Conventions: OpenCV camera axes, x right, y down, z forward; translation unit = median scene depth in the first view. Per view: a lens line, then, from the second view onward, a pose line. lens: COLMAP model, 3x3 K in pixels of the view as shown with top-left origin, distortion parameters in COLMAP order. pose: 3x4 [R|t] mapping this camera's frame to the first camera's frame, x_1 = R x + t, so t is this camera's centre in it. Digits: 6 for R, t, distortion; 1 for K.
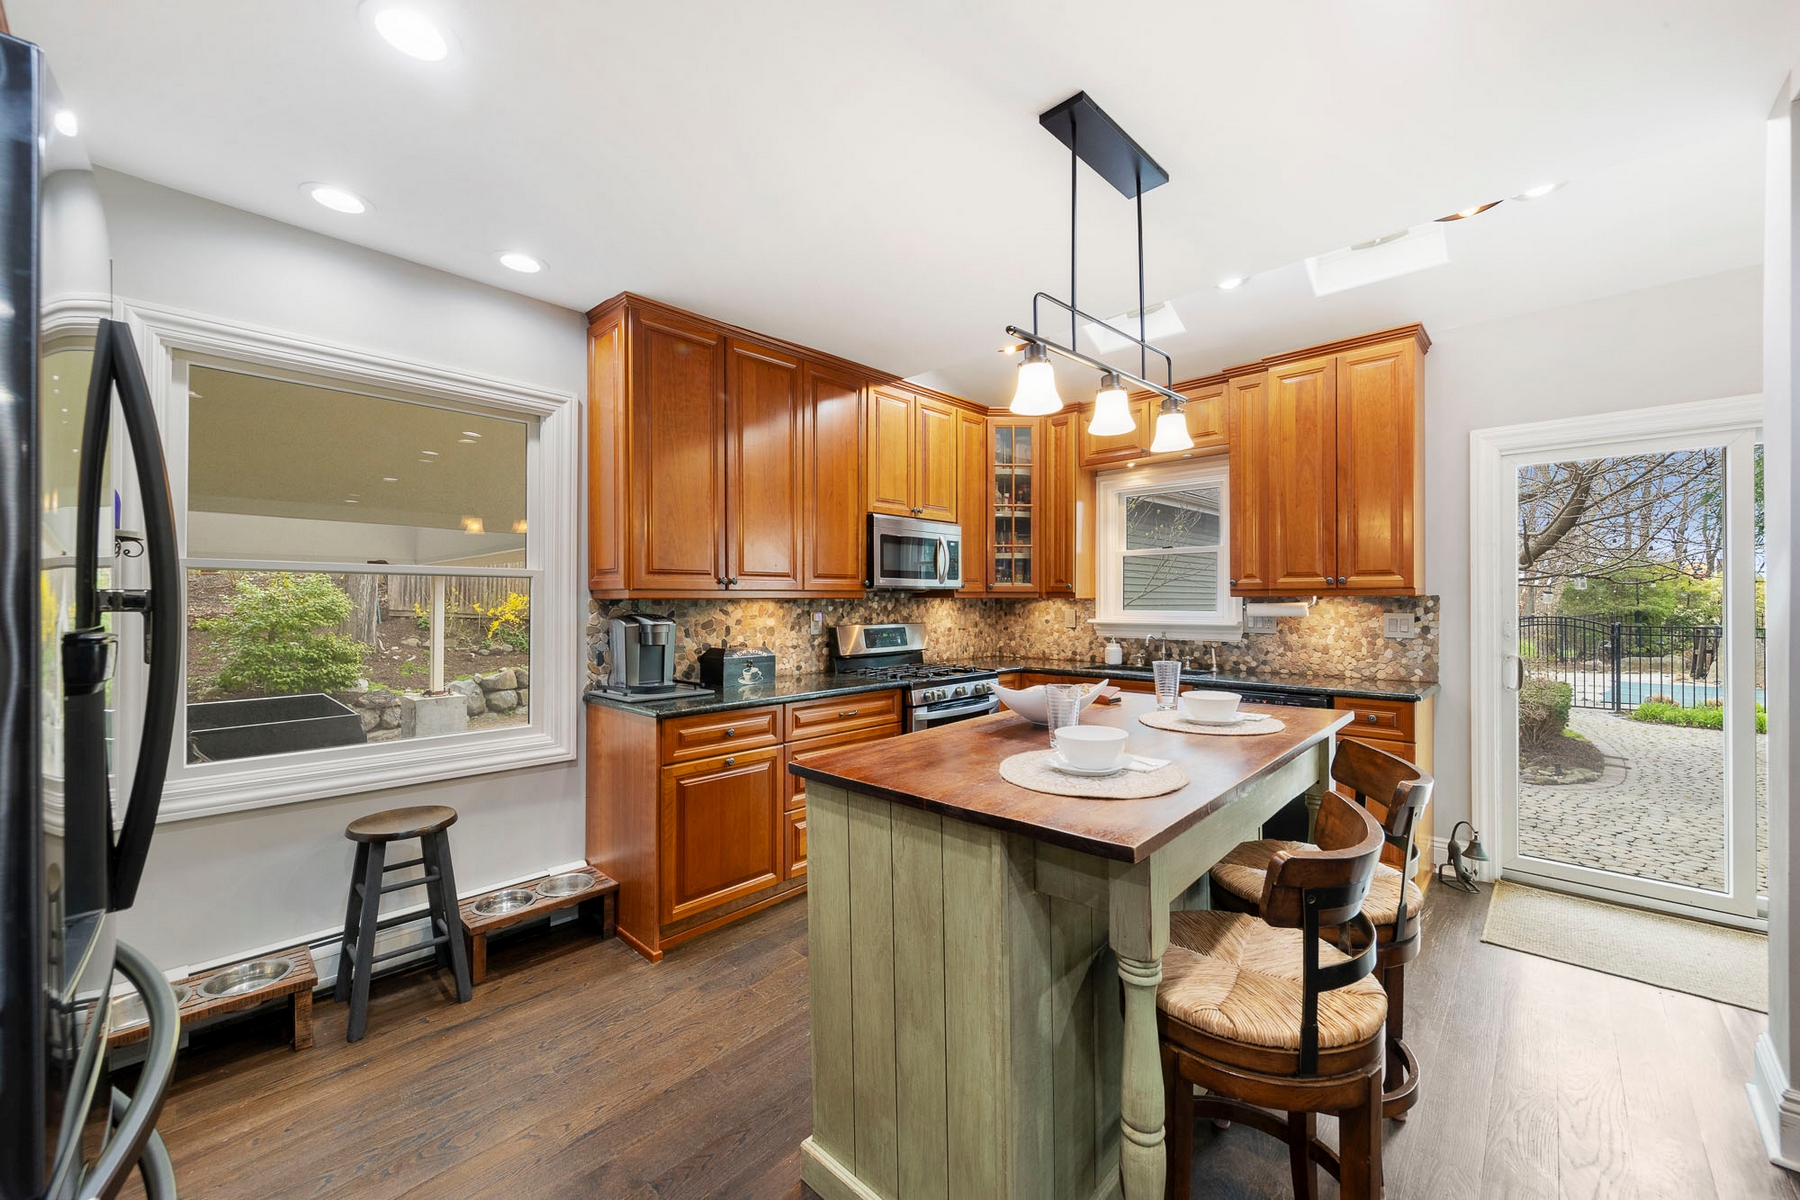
lens RADIAL K [[697.9, 0, 890.6], [0, 697.9, 599.9], [0, 0, 1]] dist [0.001610, -0.000123]
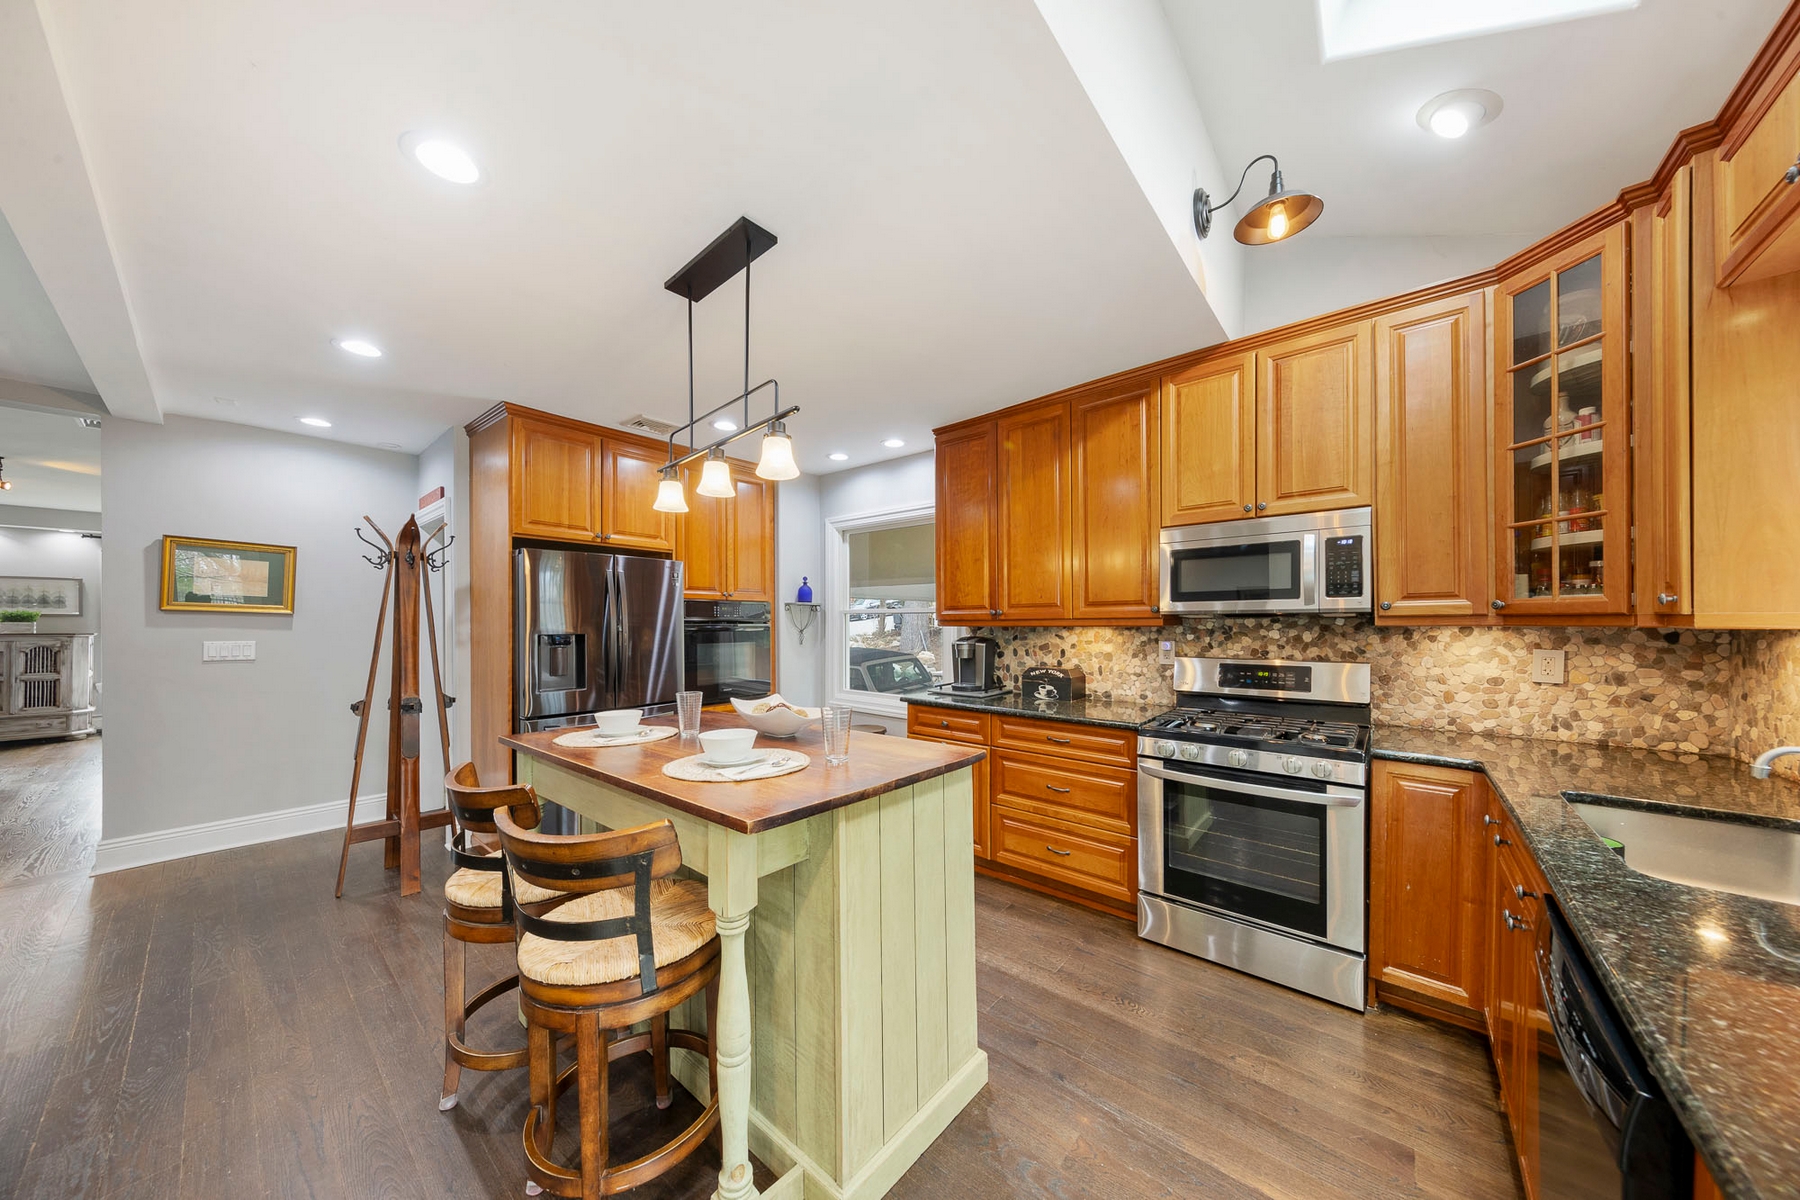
lens RADIAL K [[572.5, 0, 887.7], [0, 572.5, 625.8], [0, 0, 1]] dist [-0.000014, -0.000136]
pose [[0.050014, 0.007311, -0.998722, 0.676545], [0.002129, 0.999970, 0.007427, -0.008810], [0.998746, -0.002498, 0.049997, 0.632589]]
